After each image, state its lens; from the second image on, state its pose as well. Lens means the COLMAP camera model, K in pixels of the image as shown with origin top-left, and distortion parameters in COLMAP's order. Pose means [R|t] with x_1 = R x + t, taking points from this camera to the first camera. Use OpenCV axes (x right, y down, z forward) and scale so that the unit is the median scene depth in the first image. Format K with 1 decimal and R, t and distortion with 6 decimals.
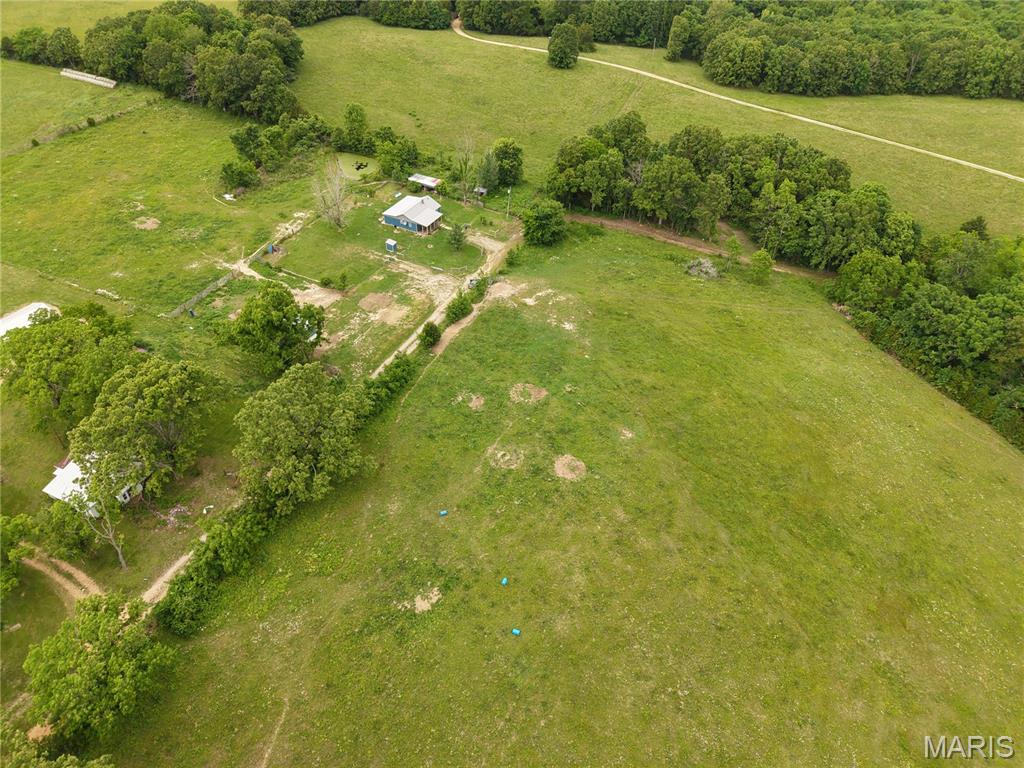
lens RADIAL K [[684.7, 0, 512.0], [0, 684.7, 384.0], [0, 0, 1]] dist [0.036034, -0.031705]
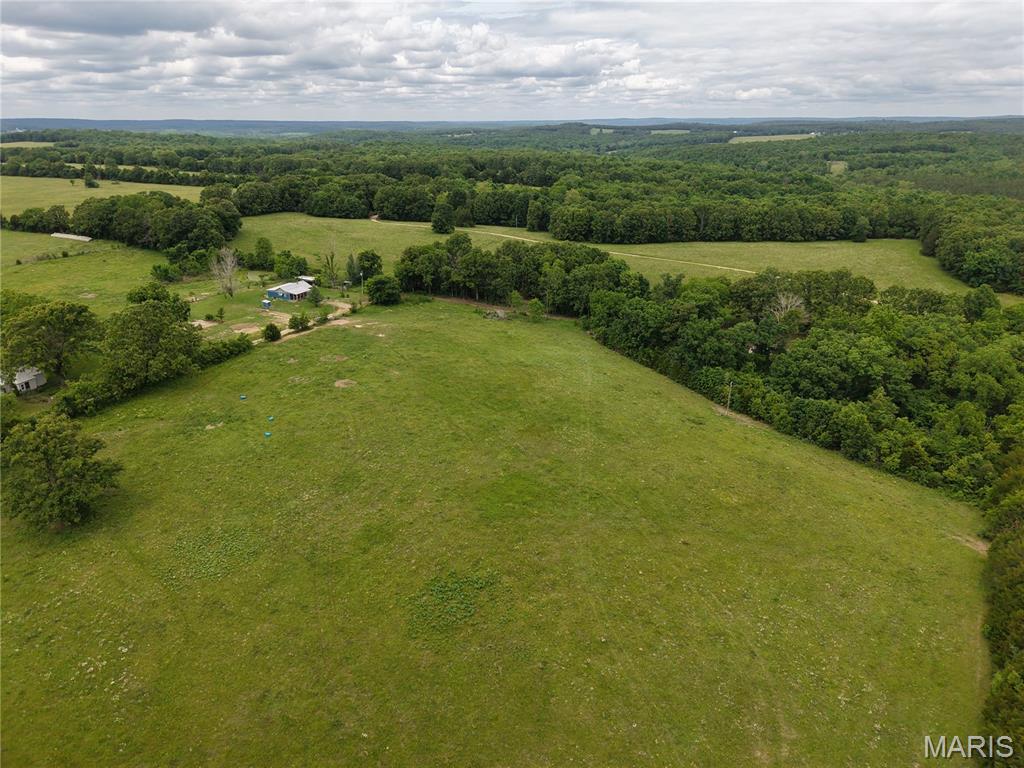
lens RADIAL K [[684.7, 0, 512.0], [0, 684.7, 384.0], [0, 0, 1]] dist [0.036034, -0.031705]
pose [[0.999075, -0.035043, 0.024909, 0.247104], [0.041233, 0.945063, -0.324277, 0.374235], [-0.012177, 0.325004, 0.945634, -0.228570]]
